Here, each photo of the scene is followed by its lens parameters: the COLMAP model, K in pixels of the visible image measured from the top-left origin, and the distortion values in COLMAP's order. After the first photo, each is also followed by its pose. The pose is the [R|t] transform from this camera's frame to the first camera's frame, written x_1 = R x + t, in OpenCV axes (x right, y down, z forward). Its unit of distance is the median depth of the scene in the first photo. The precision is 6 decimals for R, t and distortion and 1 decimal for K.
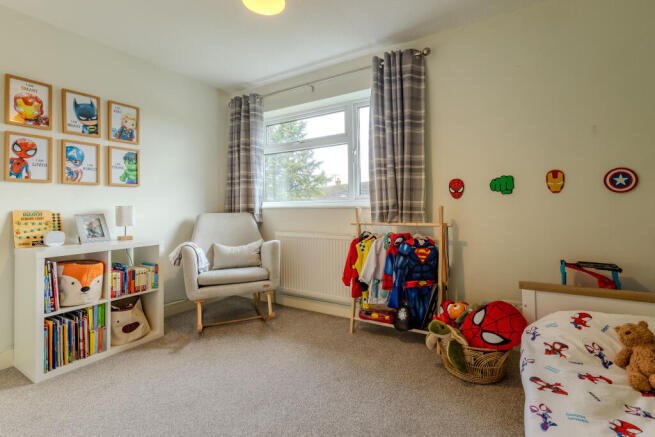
lens RADIAL K [[307.7, 0, 327.8], [0, 307.7, 217.7], [0, 0, 1]] dist [-0.004643, -0.000001]
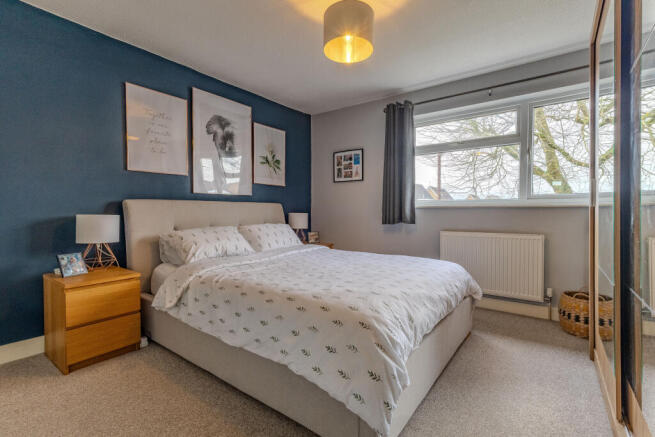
lens RADIAL K [[307.7, 0, 329.2], [0, 307.7, 215.0], [0, 0, 1]] dist [-0.004643, -0.000001]
pose [[0.995165, 0.000704, -0.098220, -0.447942], [-0.001203, 0.999987, -0.005020, -0.006360], [0.098215, 0.005114, 0.995152, -0.038598]]
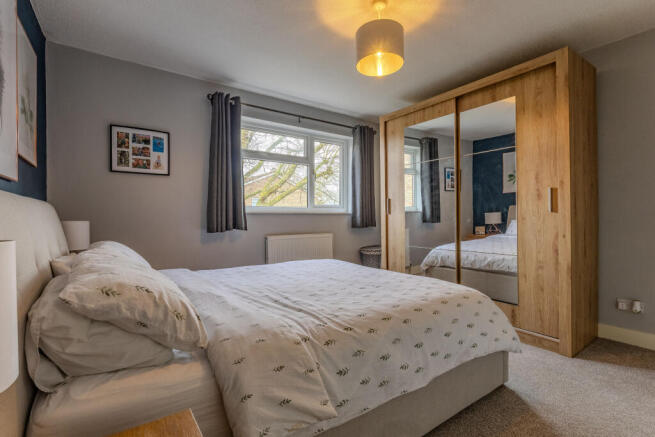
lens RADIAL K [[307.7, 0, 328.9], [0, 307.7, 214.7], [0, 0, 1]] dist [-0.004643, -0.000001]
pose [[0.396177, 0.002690, 0.918170, -1.101134], [0.017039, 0.999802, -0.010281, -0.017284], [-0.918016, 0.019717, 0.396052, 0.416863]]
